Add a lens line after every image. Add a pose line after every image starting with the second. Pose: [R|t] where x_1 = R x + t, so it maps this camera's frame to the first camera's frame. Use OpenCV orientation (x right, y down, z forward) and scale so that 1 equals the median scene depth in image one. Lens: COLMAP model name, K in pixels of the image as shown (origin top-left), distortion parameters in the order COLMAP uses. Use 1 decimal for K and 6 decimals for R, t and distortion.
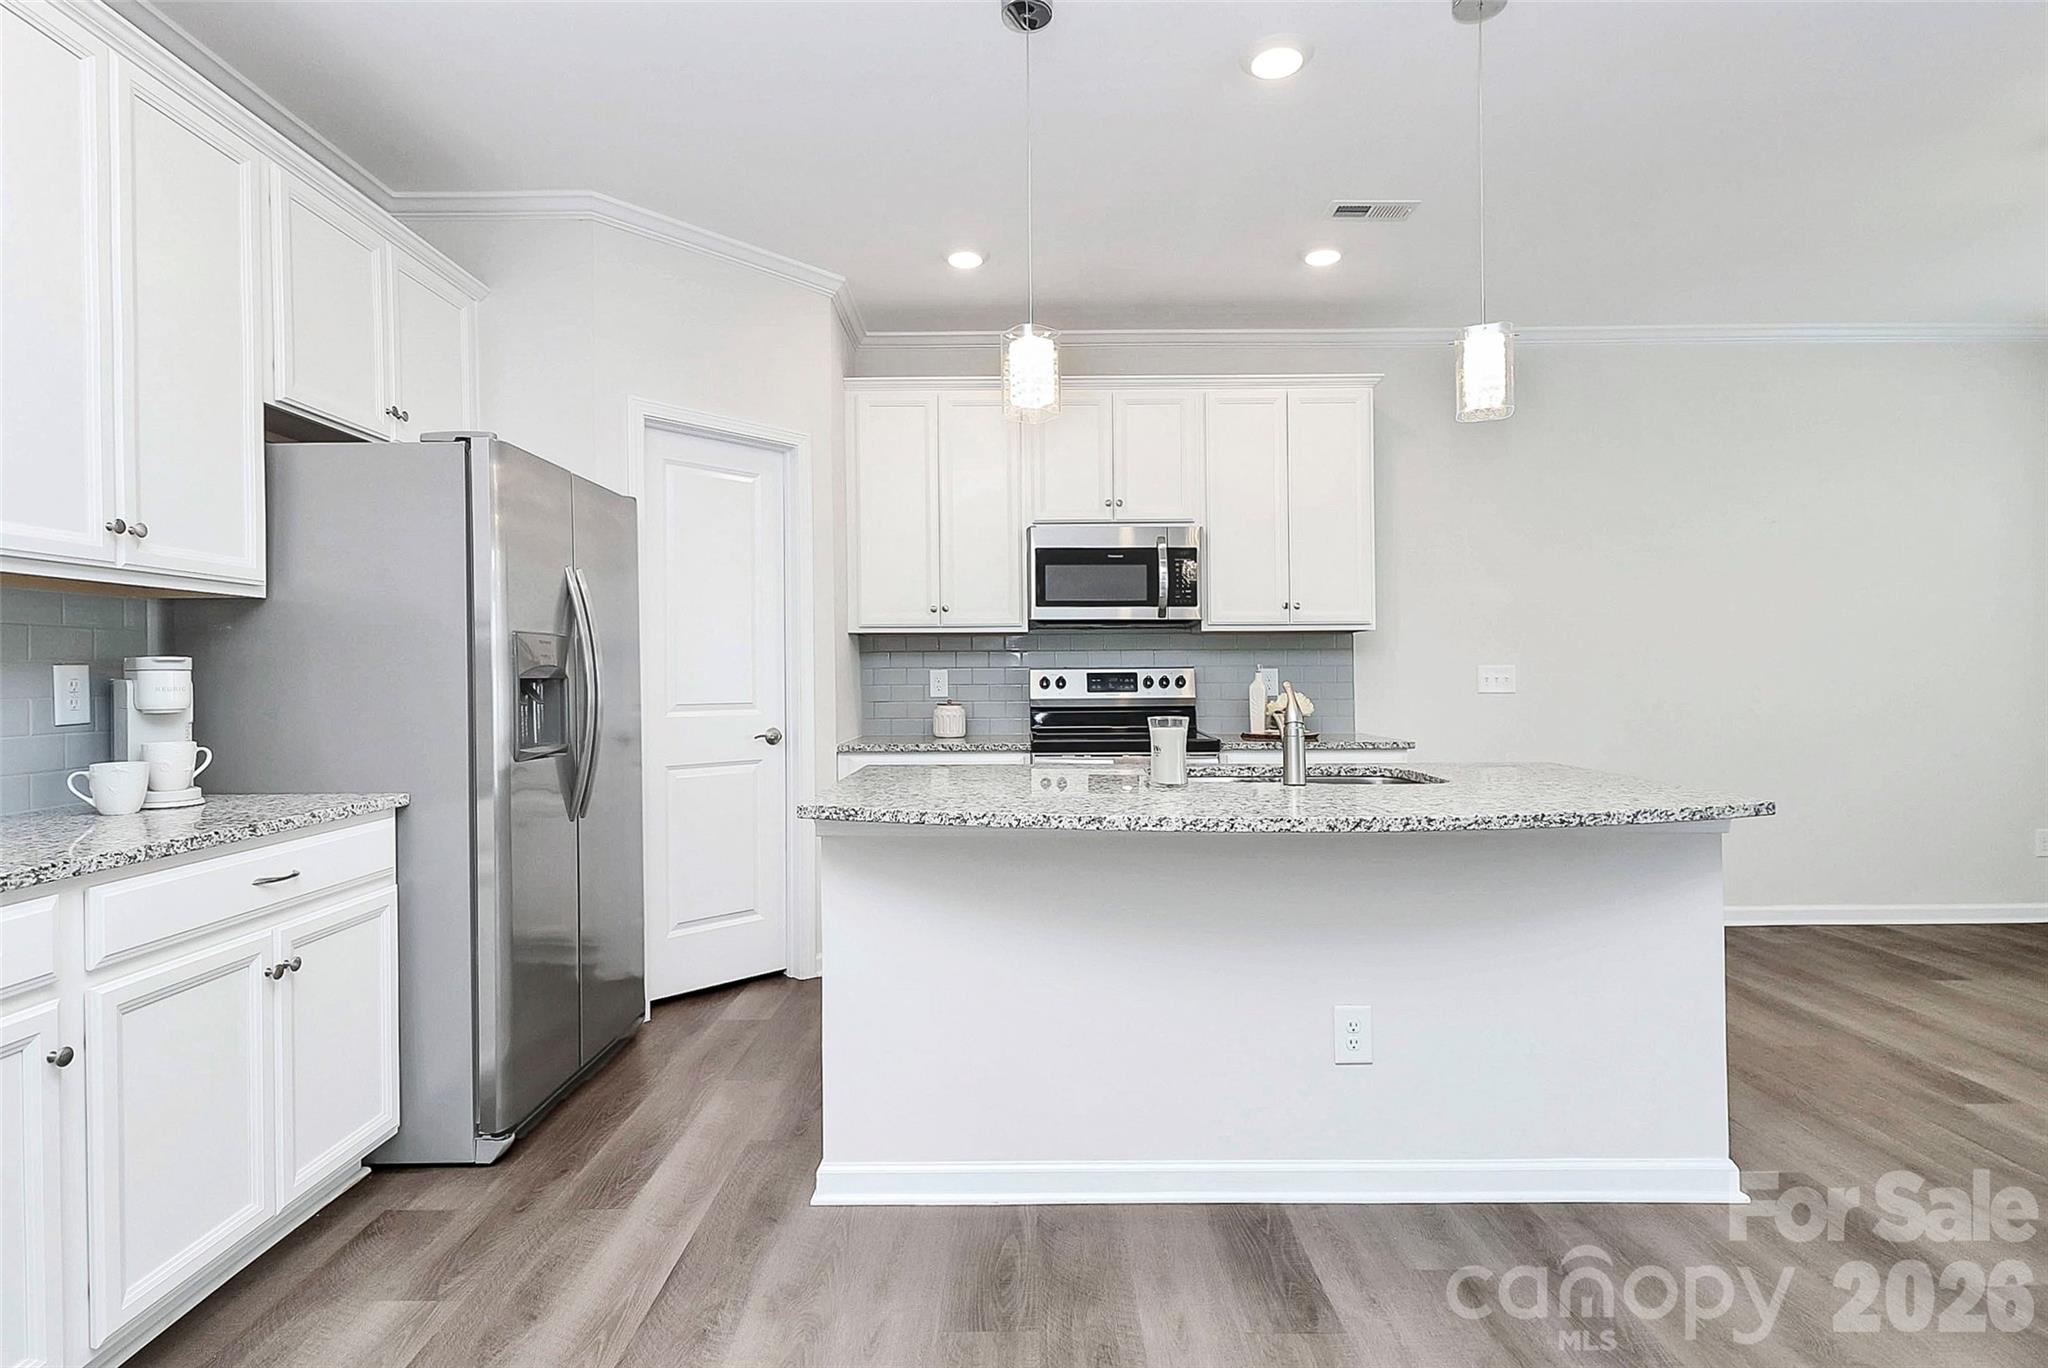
lens RADIAL K [[979.3, 0, 1021.9], [0, 979.3, 687.6], [0, 0, 1]] dist [-0.001306, -0.007714]
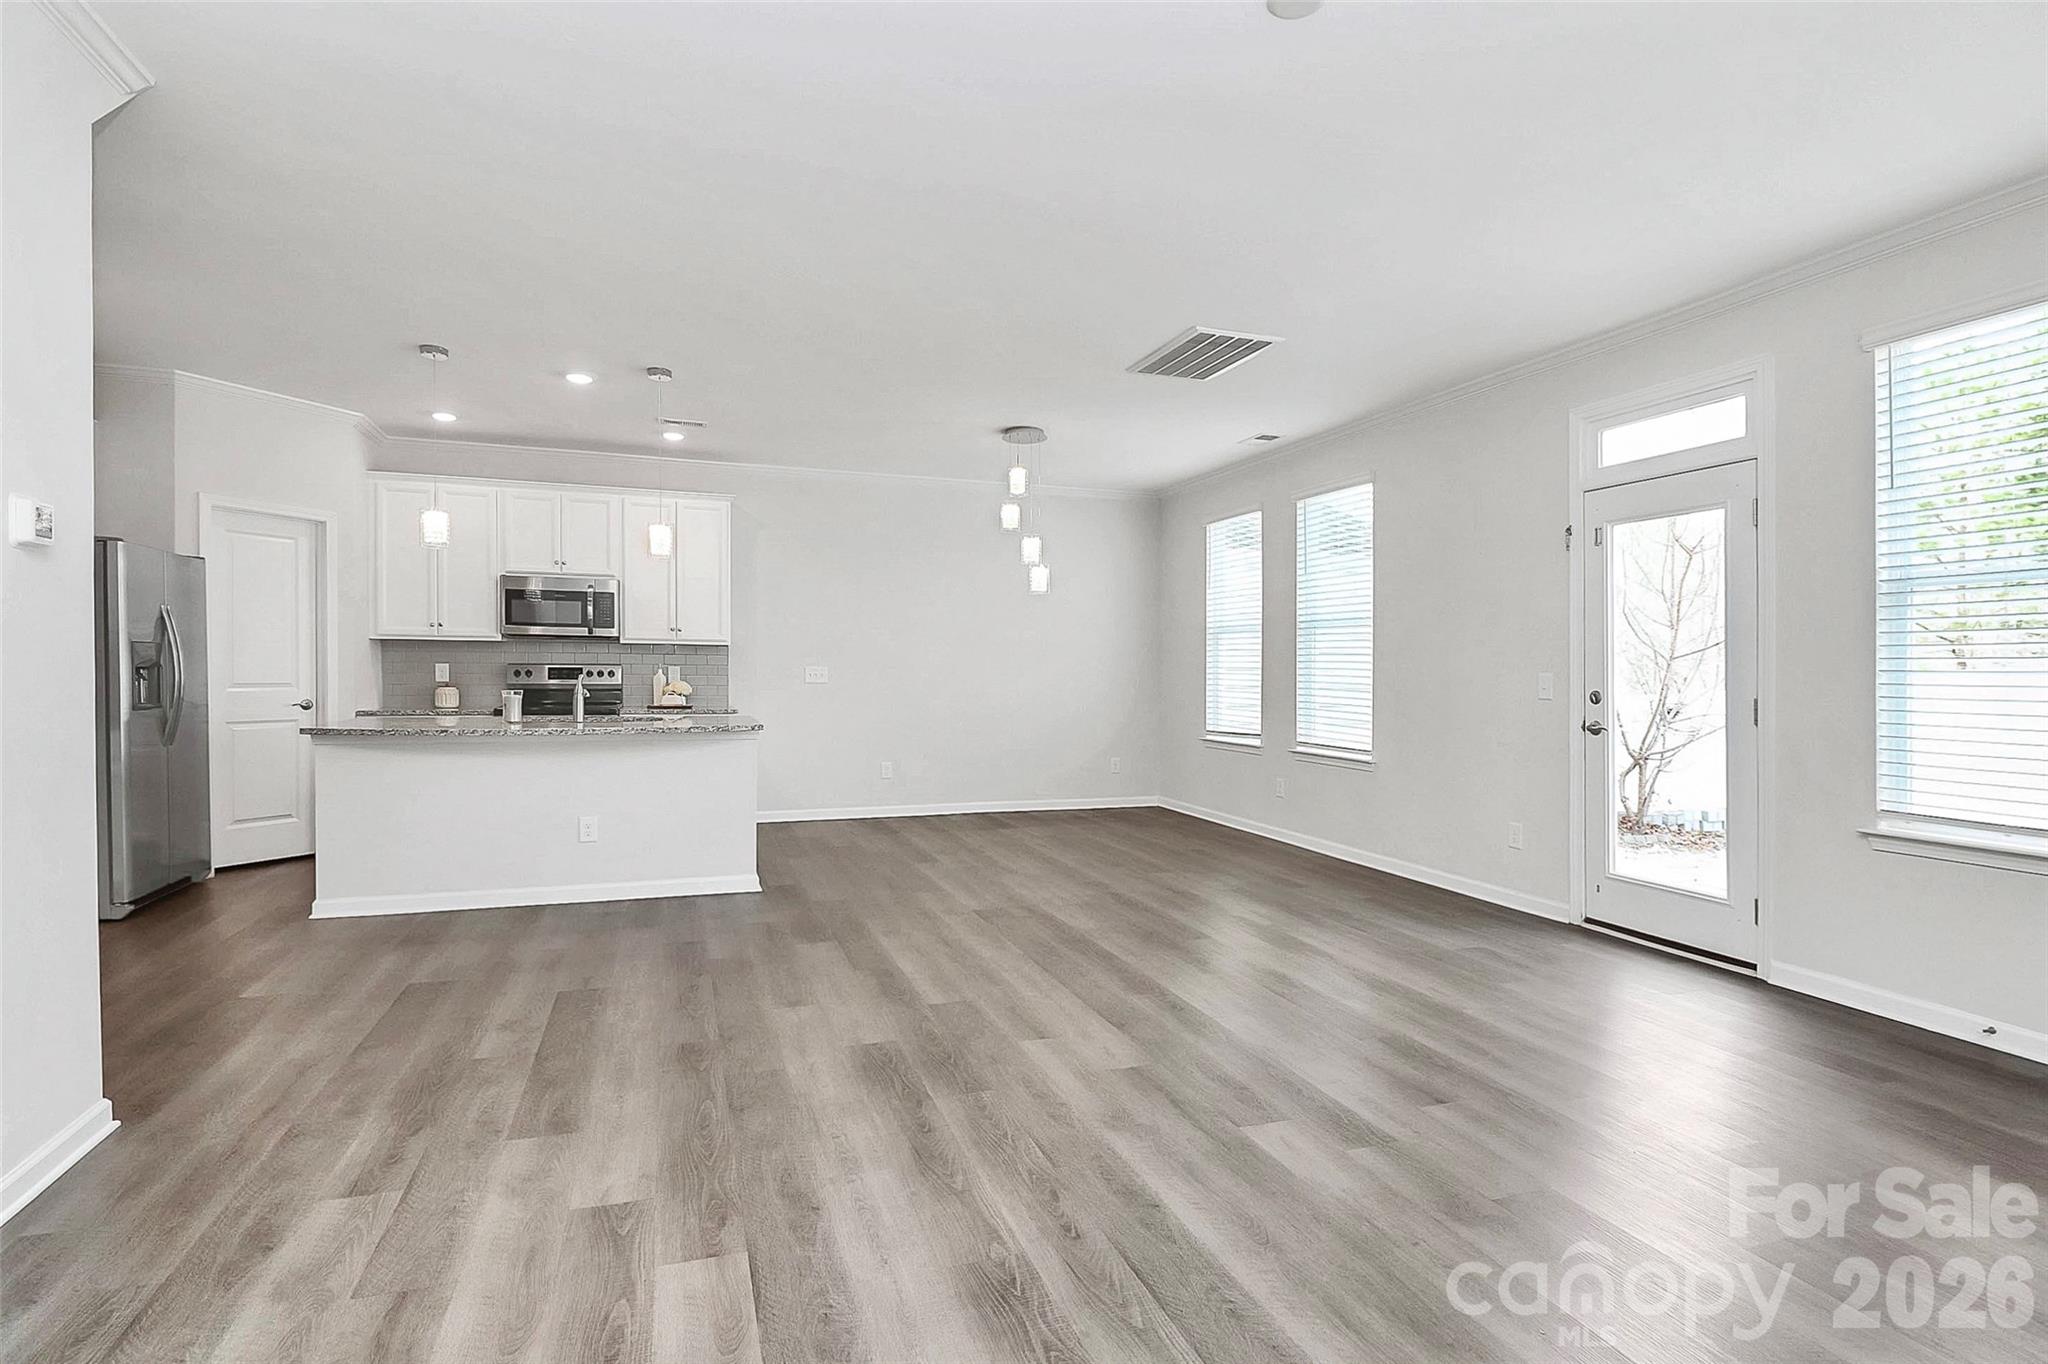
lens RADIAL K [[979.3, 0, 1019.2], [0, 979.3, 671.6], [0, 0, 1]] dist [-0.001306, -0.007714]
pose [[0.939350, 0.014977, 0.342634, 0.255338], [-0.011418, 0.999858, -0.012400, 0.002757], [-0.342771, 0.007736, 0.939387, -0.780277]]
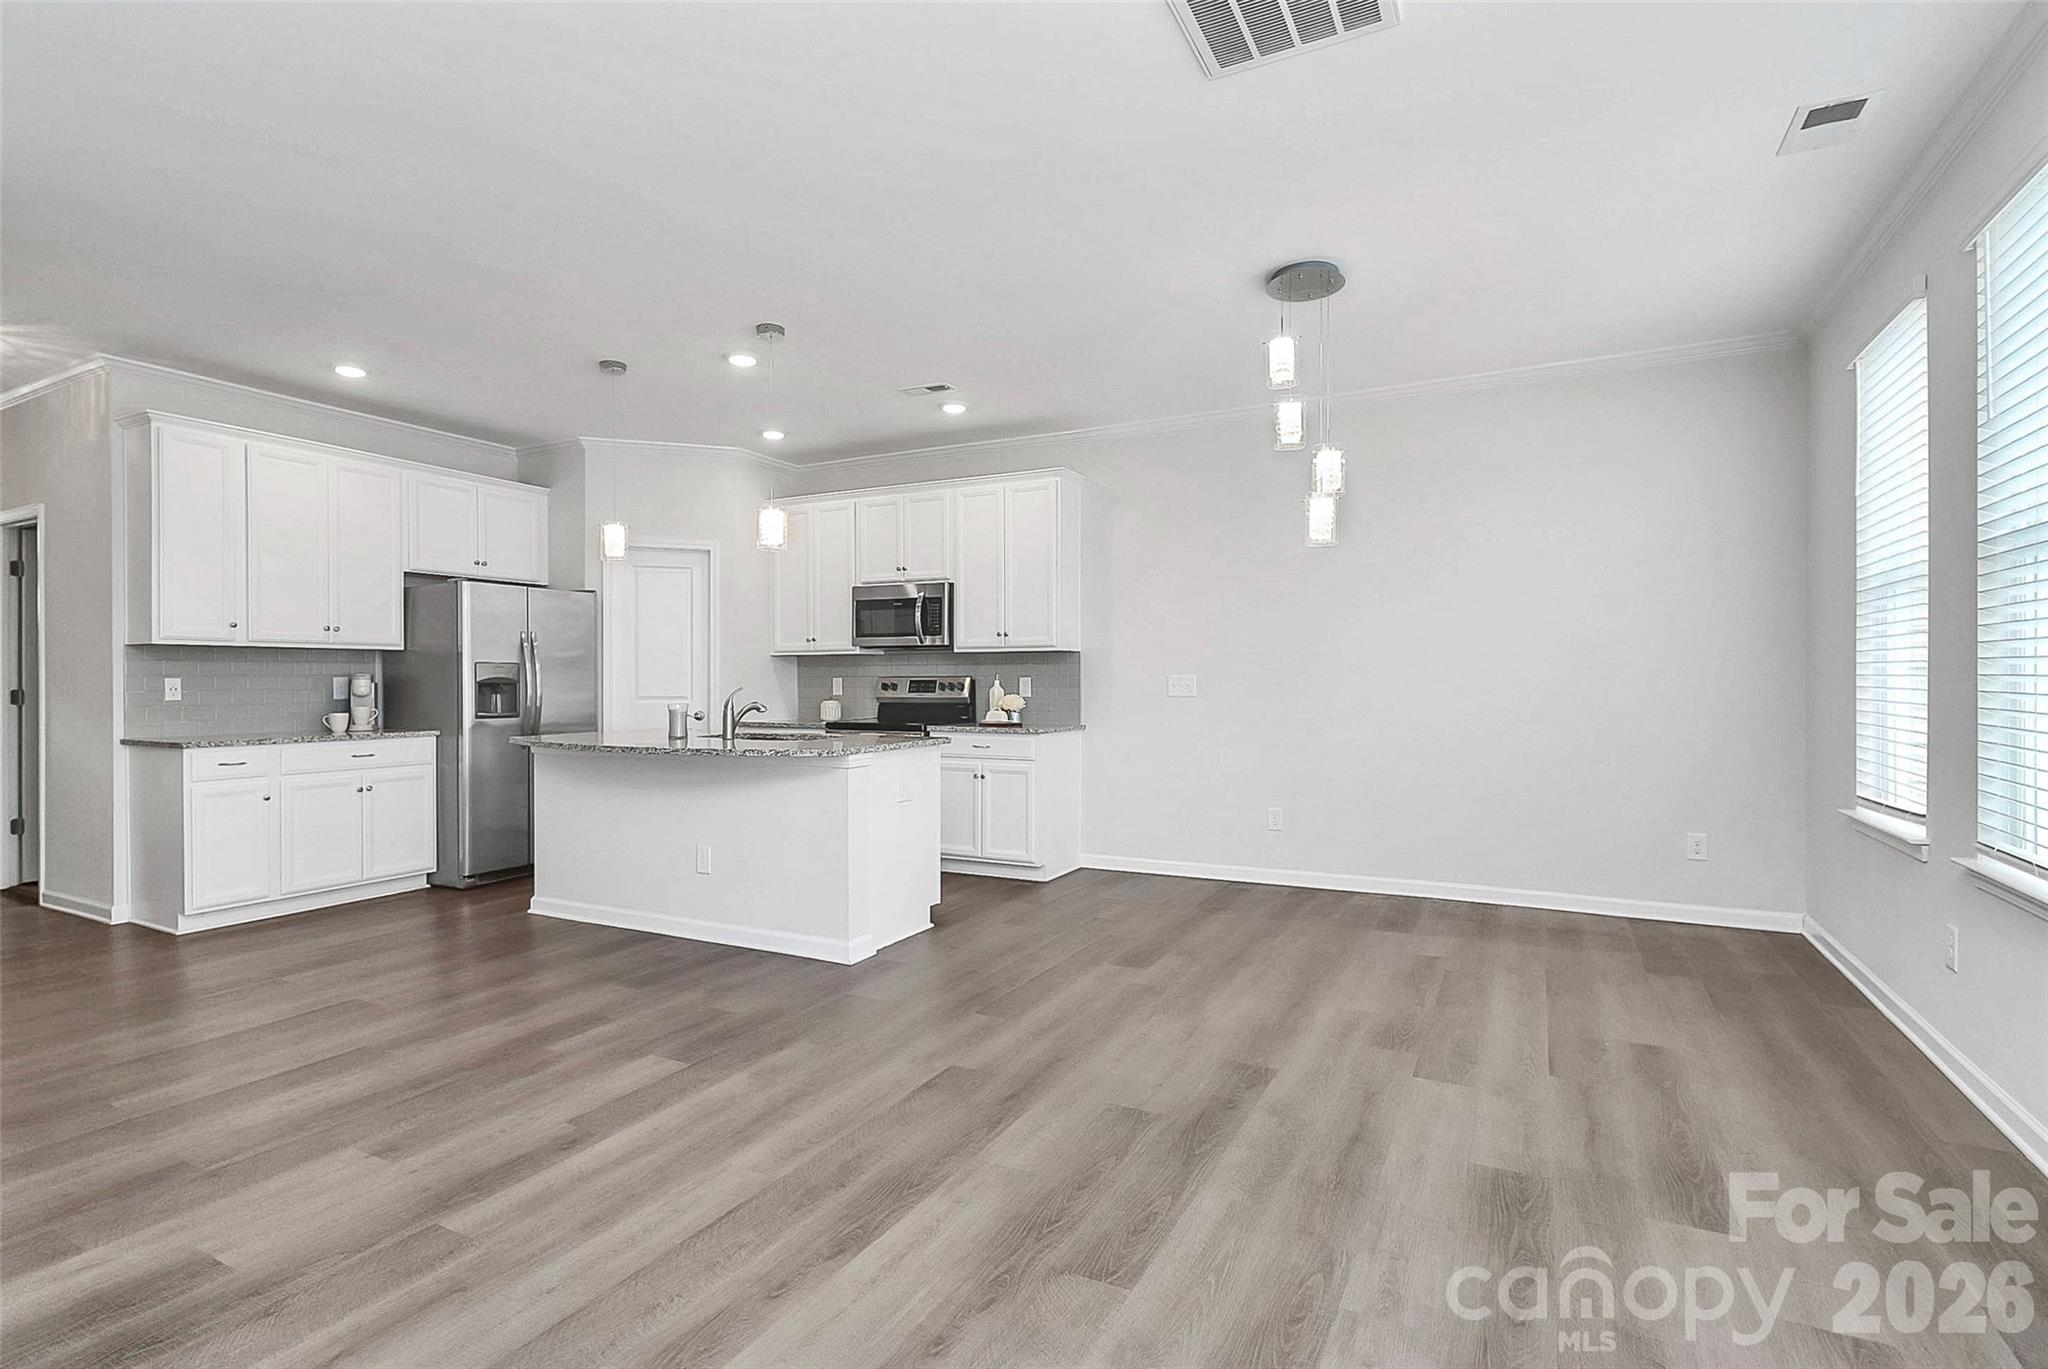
lens RADIAL K [[979.3, 0, 1031.6], [0, 979.3, 694.2], [0, 0, 1]] dist [-0.001306, -0.007714]
pose [[0.891713, 0.009238, -0.452508, 0.978060], [-0.007585, 0.999956, 0.005469, -0.003119], [0.452538, -0.001445, 0.891744, -0.270665]]
